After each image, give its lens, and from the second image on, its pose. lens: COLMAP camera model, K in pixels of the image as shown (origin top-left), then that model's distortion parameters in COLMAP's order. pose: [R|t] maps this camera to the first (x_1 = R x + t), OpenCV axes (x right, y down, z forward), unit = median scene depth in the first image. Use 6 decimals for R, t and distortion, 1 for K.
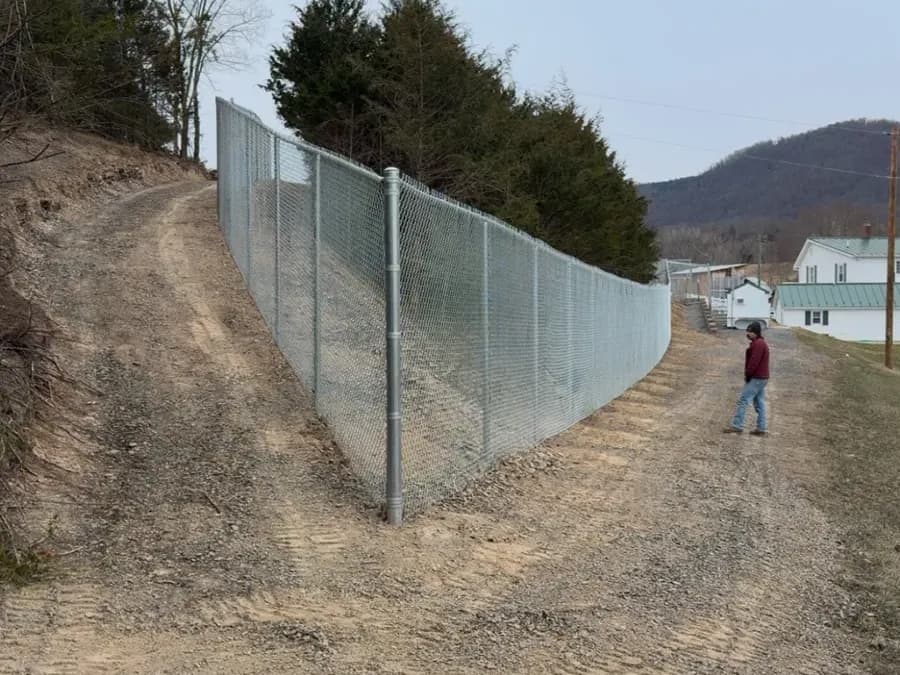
lens RADIAL K [[1074.8, 0, 450.0], [0, 1074.8, 337.5], [0, 0, 1]] dist [0.091619, -0.054194]
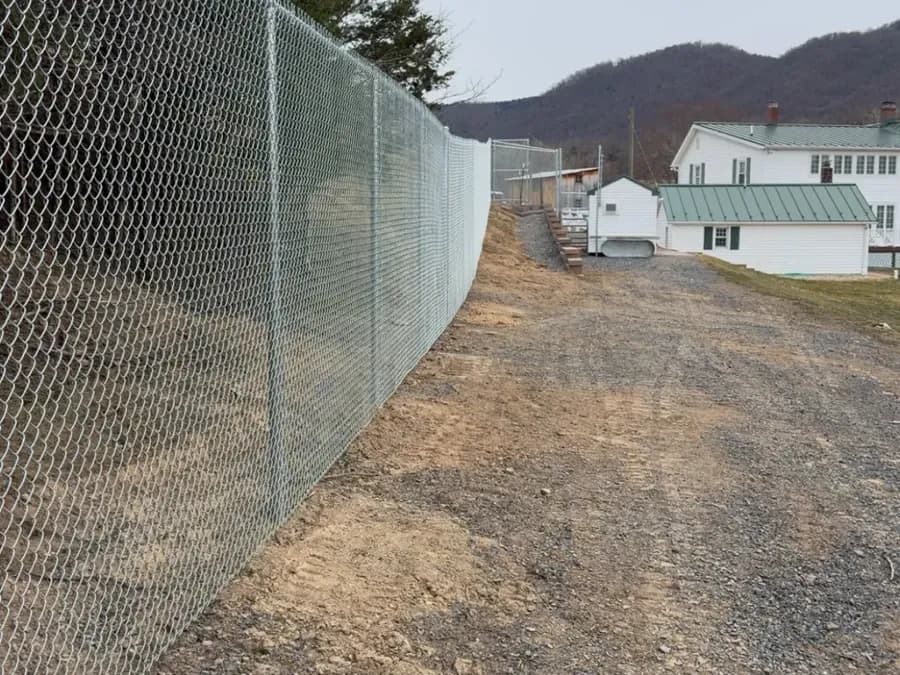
lens RADIAL K [[1074.8, 0, 450.0], [0, 1074.8, 337.5], [0, 0, 1]] dist [0.091619, -0.054194]
pose [[0.989690, -0.007437, 0.143030, 0.081123], [-0.003142, 0.997283, 0.073594, -0.005406], [-0.143189, -0.073285, 0.986978, 0.354561]]
